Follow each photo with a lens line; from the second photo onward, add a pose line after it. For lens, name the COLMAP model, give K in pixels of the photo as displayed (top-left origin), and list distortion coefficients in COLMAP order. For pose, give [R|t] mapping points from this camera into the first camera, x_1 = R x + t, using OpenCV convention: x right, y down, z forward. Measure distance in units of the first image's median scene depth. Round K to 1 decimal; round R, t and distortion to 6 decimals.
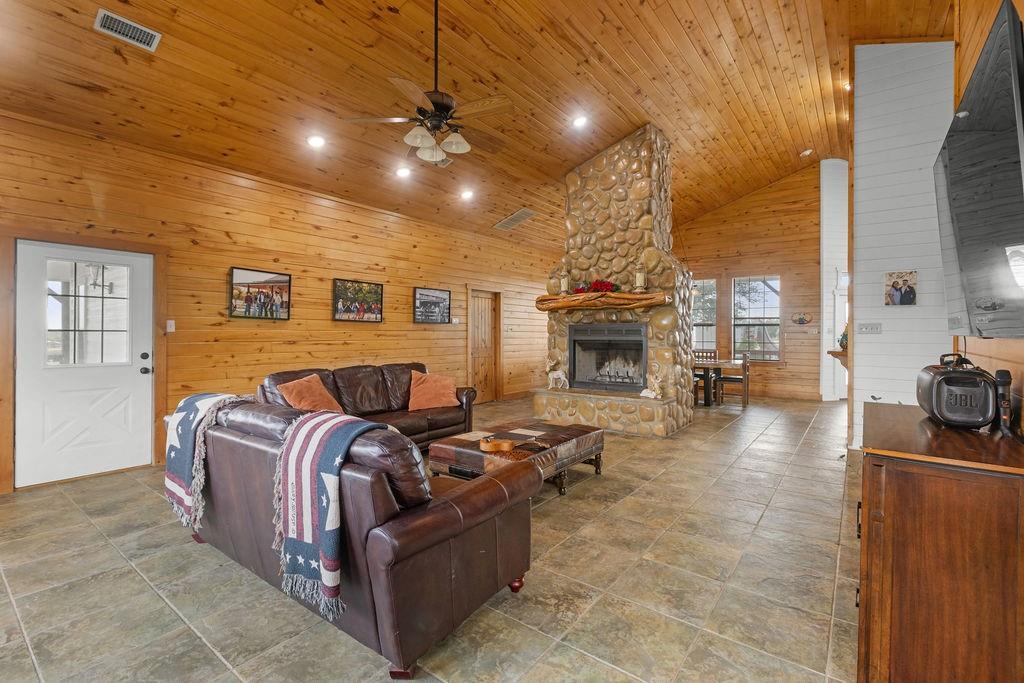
lens RADIAL K [[461.0, 0, 509.6], [0, 461.0, 333.6], [0, 0, 1]] dist [0.001906, 0.000573]
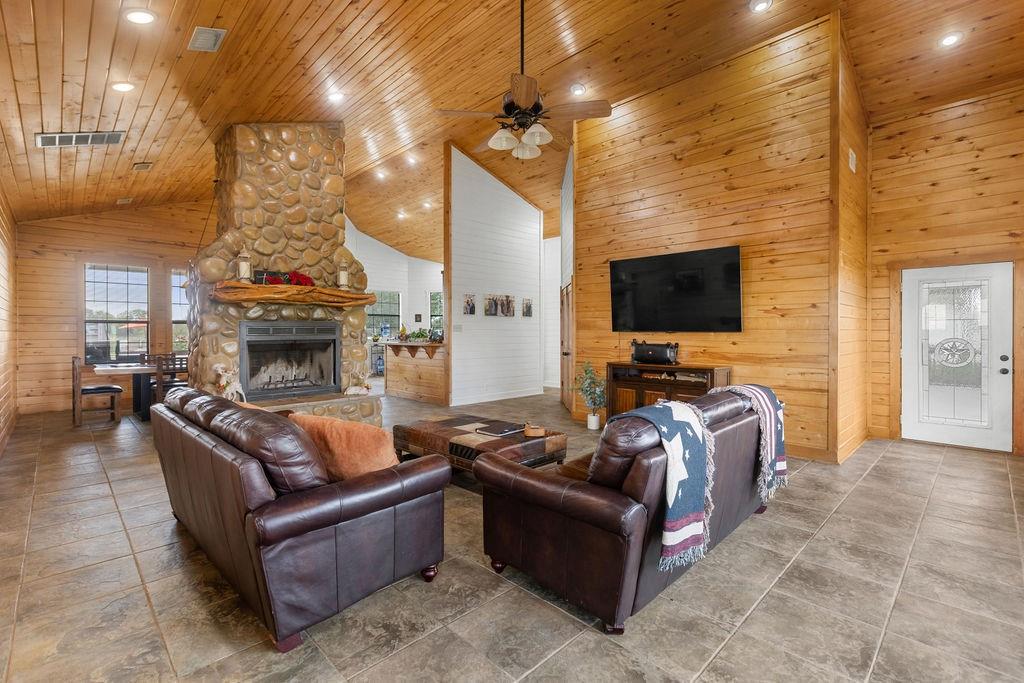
lens RADIAL K [[461.0, 0, 512.9], [0, 461.0, 334.1], [0, 0, 1]] dist [0.001906, 0.000573]
pose [[0.138842, -0.009758, 0.990267, -0.677138], [0.005450, 0.999944, 0.009089, -0.003191], [-0.990300, 0.004135, 0.138887, 0.522219]]
